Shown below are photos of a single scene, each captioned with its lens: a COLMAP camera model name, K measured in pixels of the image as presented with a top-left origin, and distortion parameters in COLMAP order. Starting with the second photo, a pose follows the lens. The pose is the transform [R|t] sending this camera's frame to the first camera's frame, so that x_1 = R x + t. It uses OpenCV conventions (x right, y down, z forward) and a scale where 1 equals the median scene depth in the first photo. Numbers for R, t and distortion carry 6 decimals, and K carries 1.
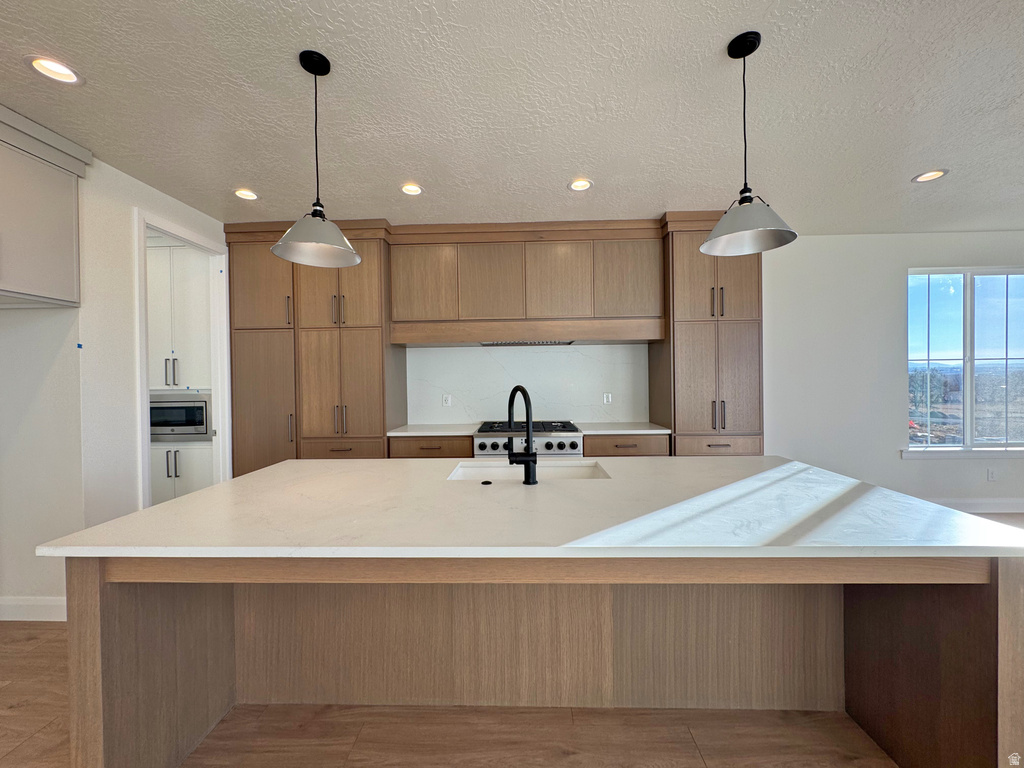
lens RADIAL K [[410.6, 0, 513.0], [0, 410.6, 382.9], [0, 0, 1]] dist [-0.000300, -0.000166]
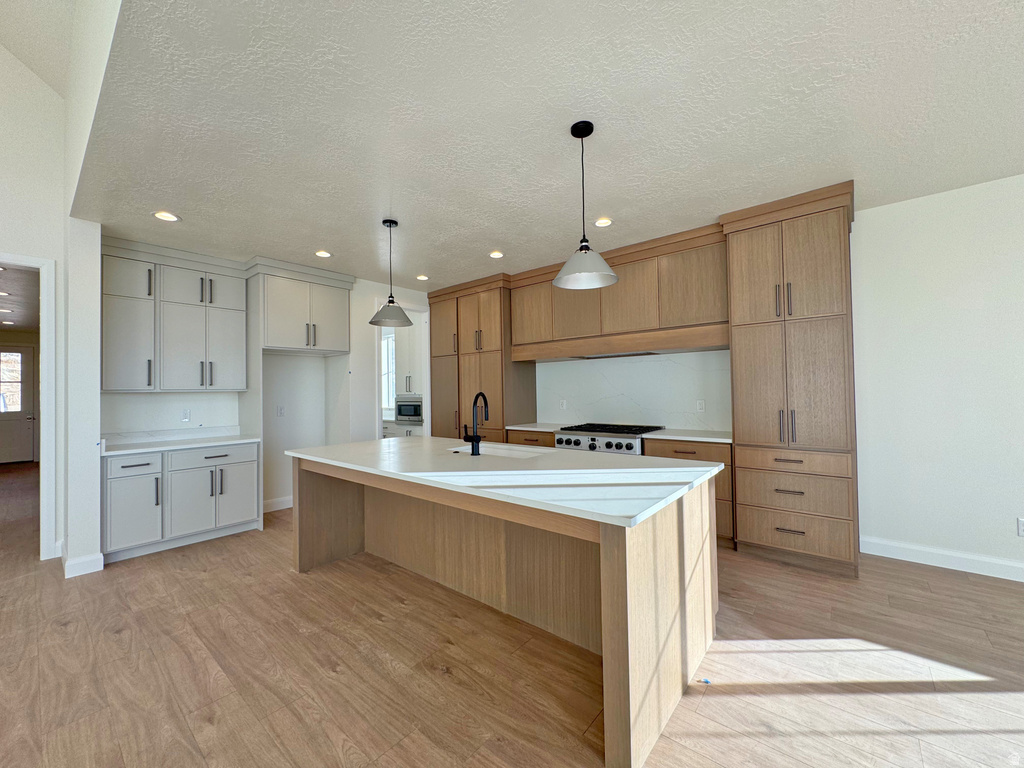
lens RADIAL K [[410.6, 0, 512.0], [0, 410.6, 383.4], [0, 0, 1]] dist [-0.000300, -0.000166]
pose [[0.783857, -0.011031, -0.620844, 0.573299], [0.000423, 0.999851, -0.017231, 0.000431], [0.620941, 0.013244, 0.783745, -0.067967]]
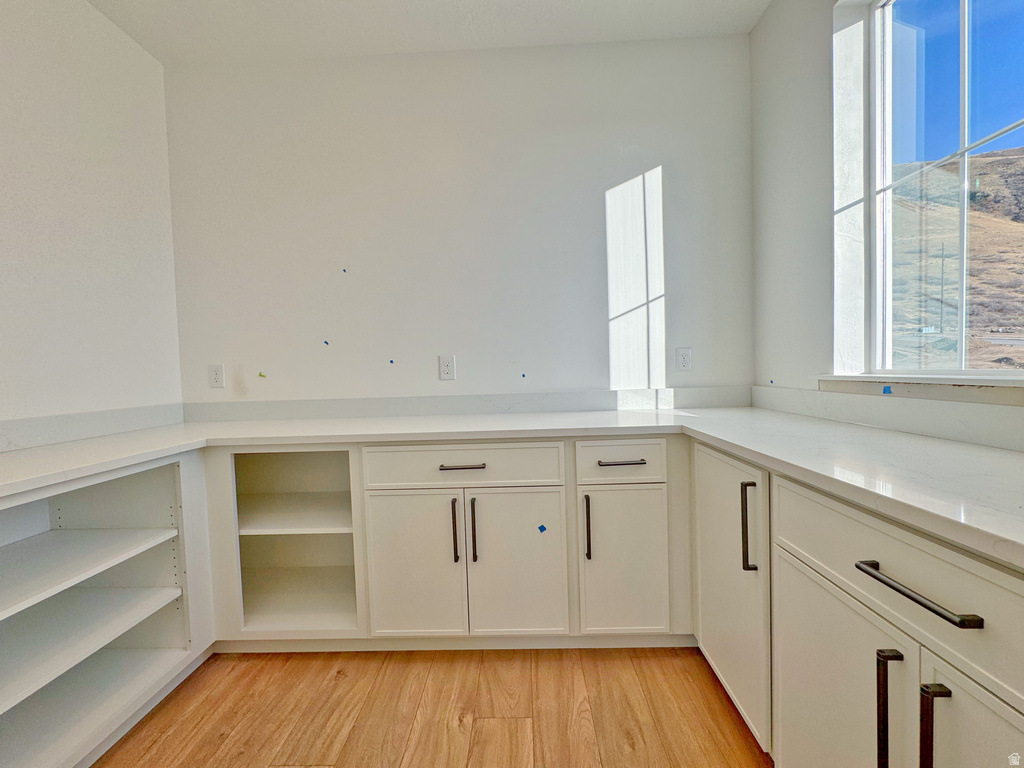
lens RADIAL K [[410.6, 0, 511.5], [0, 410.6, 383.0], [0, 0, 1]] dist [-0.000300, -0.000166]
pose [[0.008676, 0.050398, -0.998692, -0.503322], [0.024985, 0.998406, 0.050601, 0.052909], [0.999650, -0.025392, 0.007403, 0.620716]]
